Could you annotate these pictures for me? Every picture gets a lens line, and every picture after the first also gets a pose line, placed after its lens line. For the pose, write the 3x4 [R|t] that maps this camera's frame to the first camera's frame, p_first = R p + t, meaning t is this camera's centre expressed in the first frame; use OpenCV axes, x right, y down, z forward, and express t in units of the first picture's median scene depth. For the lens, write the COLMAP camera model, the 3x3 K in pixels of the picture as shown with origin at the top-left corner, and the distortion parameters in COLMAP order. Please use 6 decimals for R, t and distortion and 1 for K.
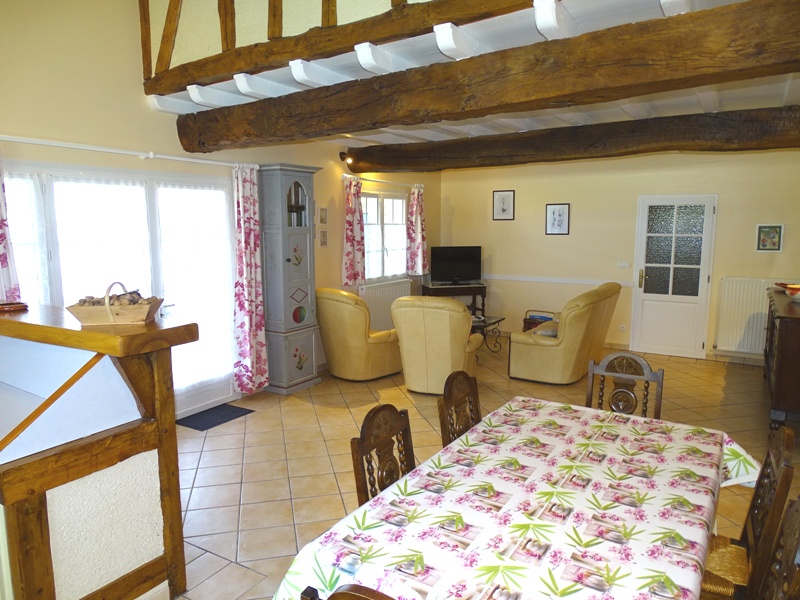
lens RADIAL K [[543.5, 0, 400.4], [0, 543.5, 298.8], [0, 0, 1]] dist [-0.002868, -0.003648]
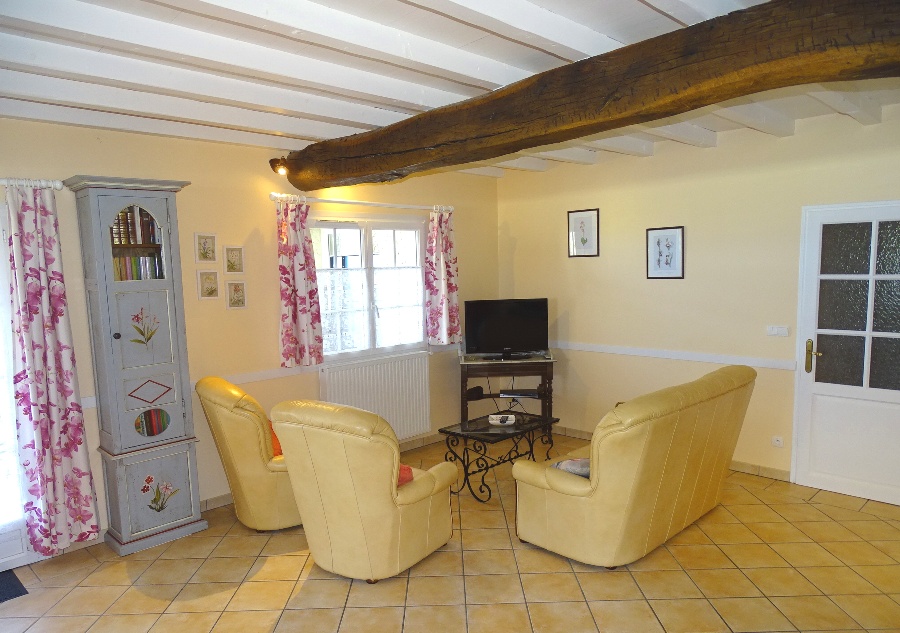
lens RADIAL K [[637.1, 0, 443.6], [0, 637.1, 338.6], [0, 0, 1]] dist [0.003010, 0.005164]
pose [[0.975731, 0.002472, -0.218957, 0.226062], [-0.005910, 0.999869, -0.015047, -0.044002], [0.218891, 0.015976, 0.975618, 0.286112]]
